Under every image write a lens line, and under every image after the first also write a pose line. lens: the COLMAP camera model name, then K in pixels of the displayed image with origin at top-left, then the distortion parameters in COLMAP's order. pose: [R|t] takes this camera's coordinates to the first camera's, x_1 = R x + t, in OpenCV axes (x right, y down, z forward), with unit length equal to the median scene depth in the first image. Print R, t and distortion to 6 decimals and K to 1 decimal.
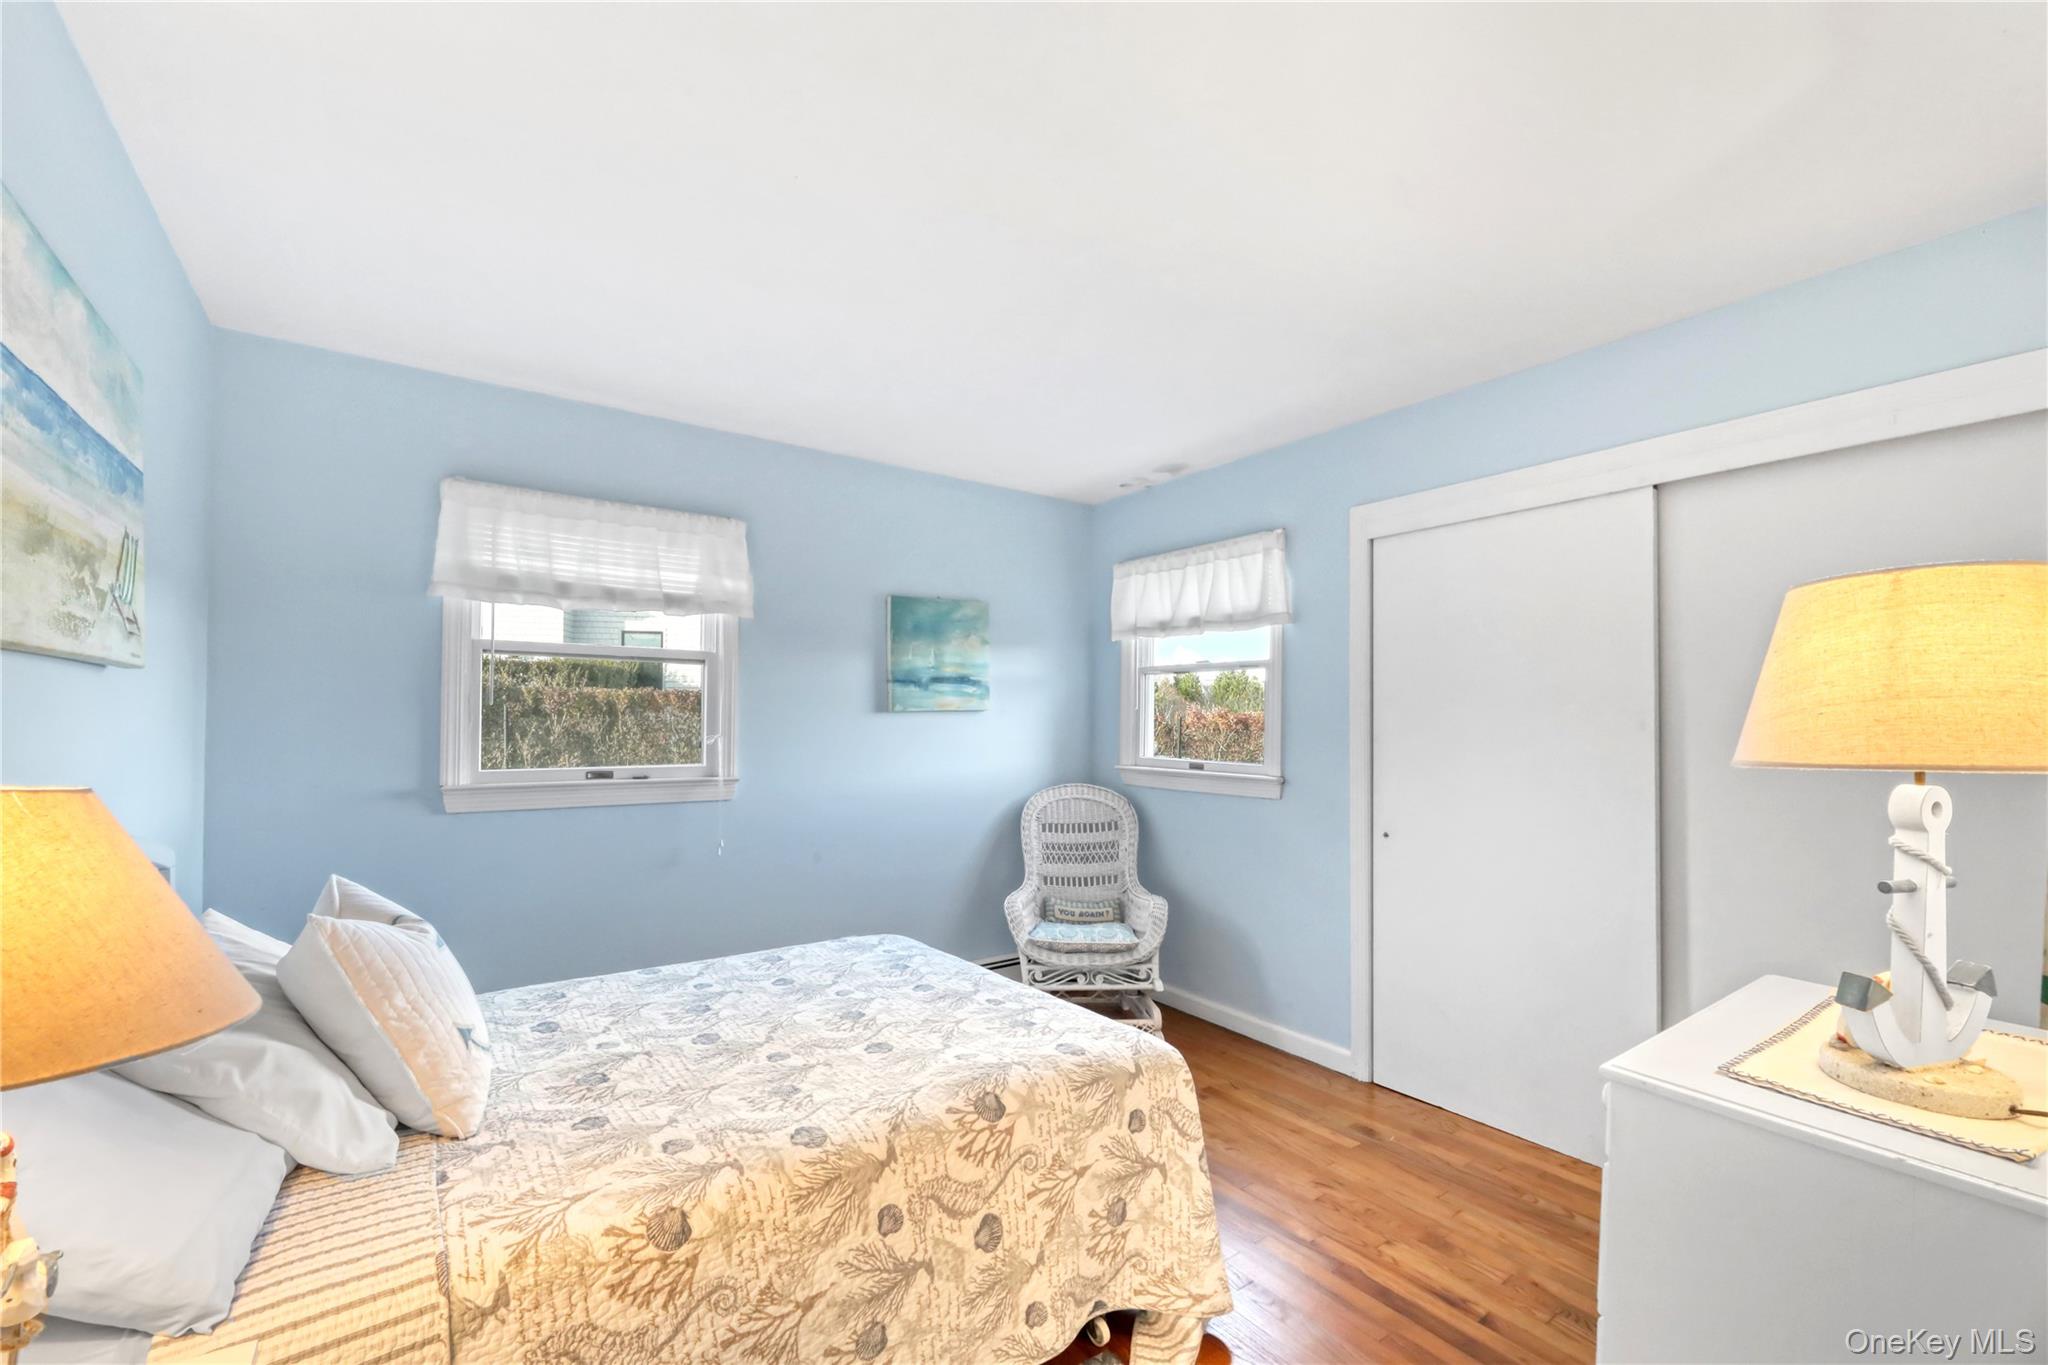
lens RADIAL K [[844.6, 0, 1022.3], [0, 844.6, 709.2], [0, 0, 1]] dist [-0.000883, -0.000165]
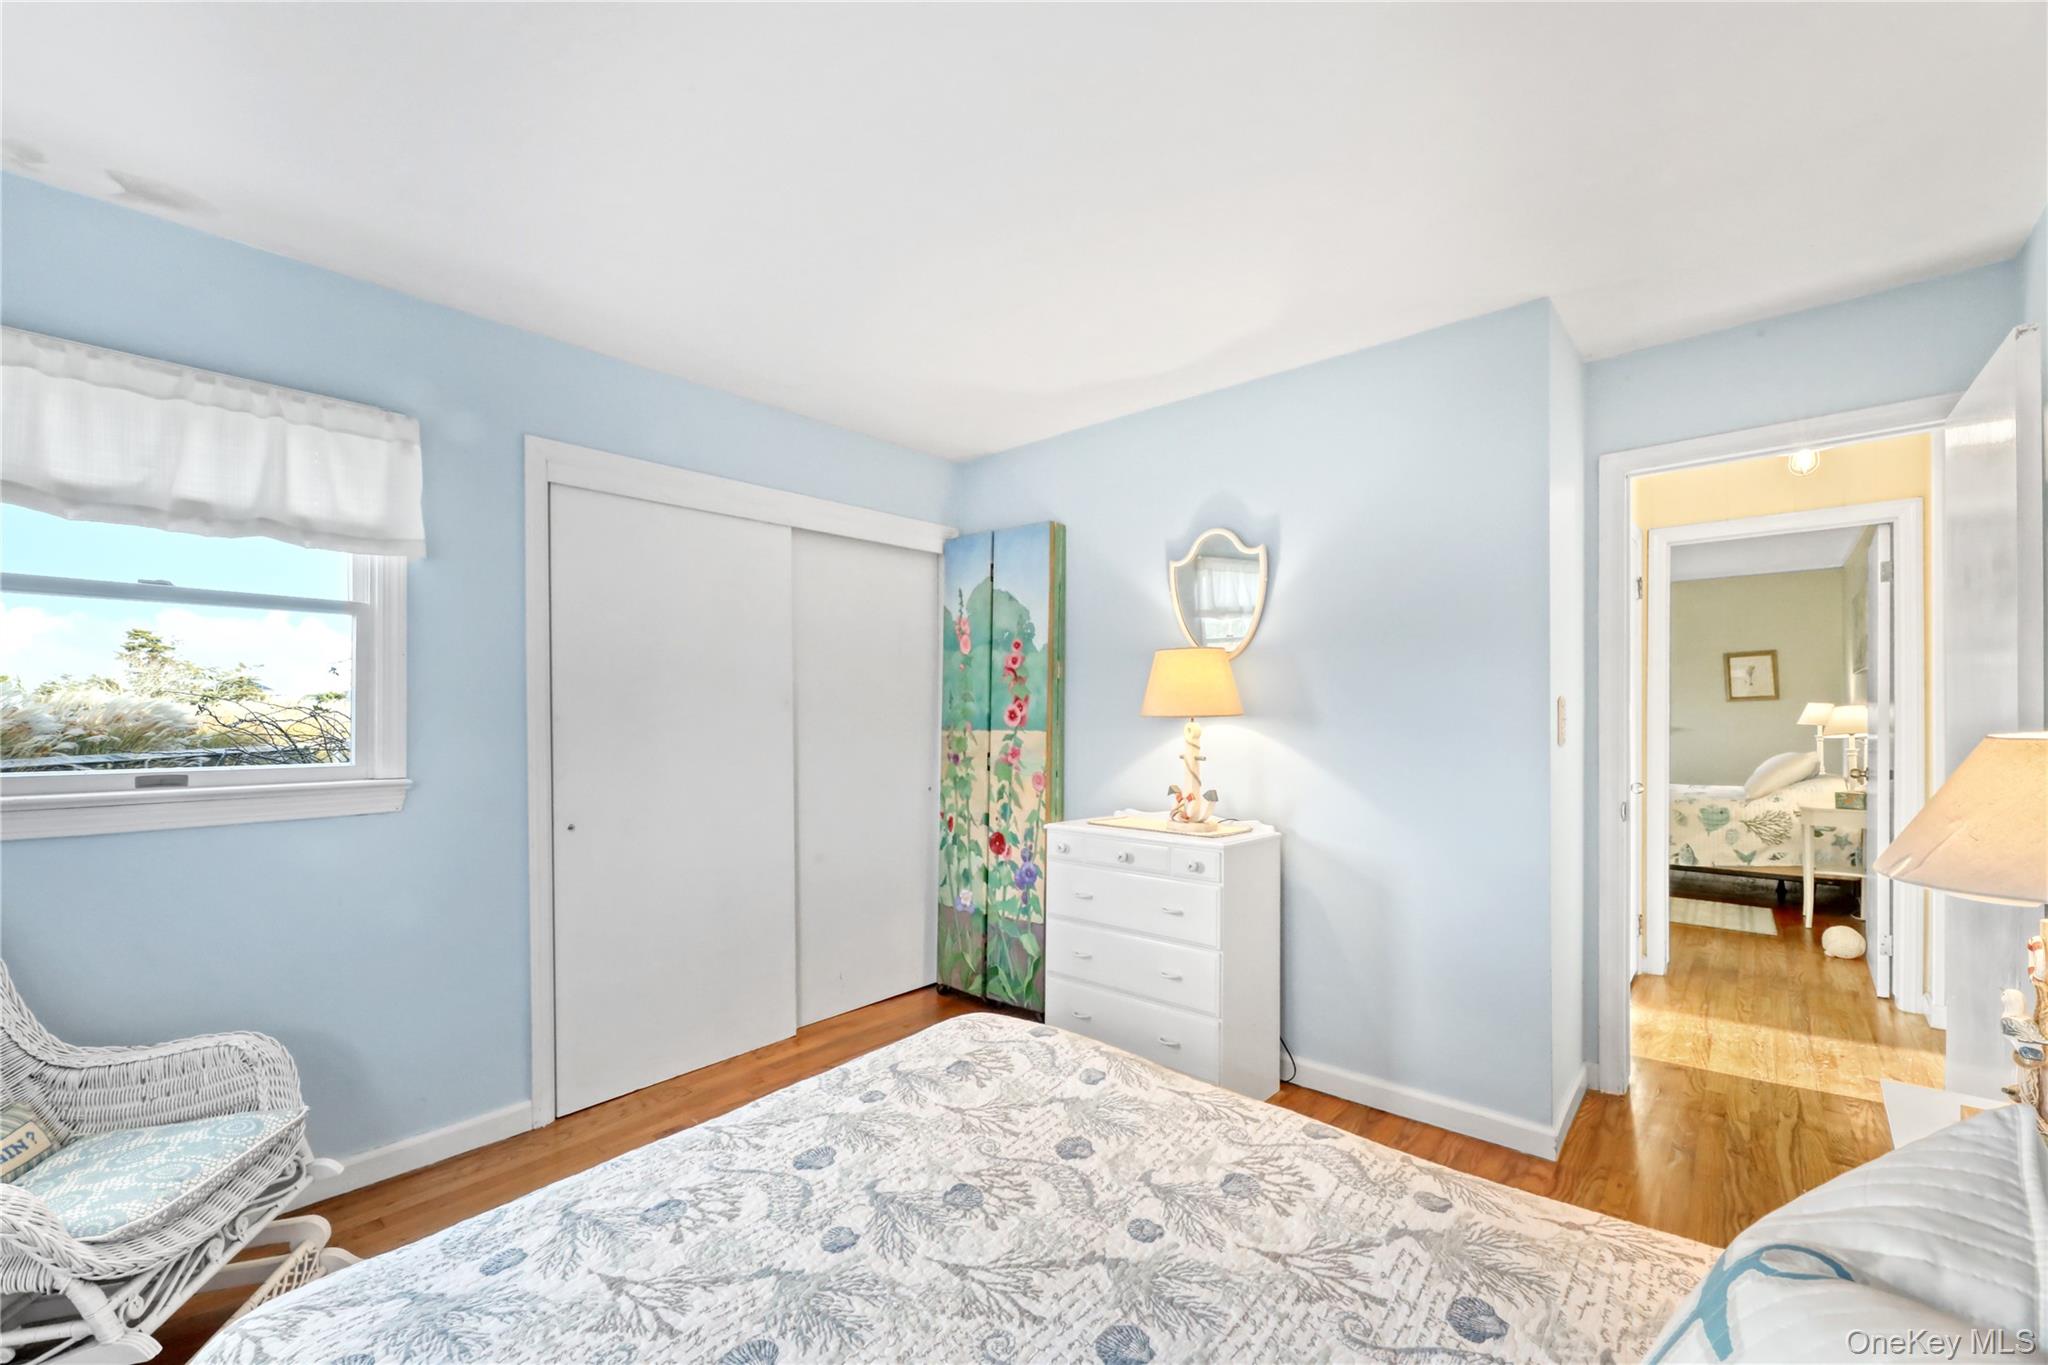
lens RADIAL K [[844.6, 0, 1022.3], [0, 844.6, 709.2], [0, 0, 1]] dist [-0.000883, -0.000165]
pose [[-0.227870, -0.009113, 0.973649, -0.527410], [-0.015745, 0.999860, 0.005673, 0.013848], [-0.973564, -0.014038, -0.227981, 0.745357]]
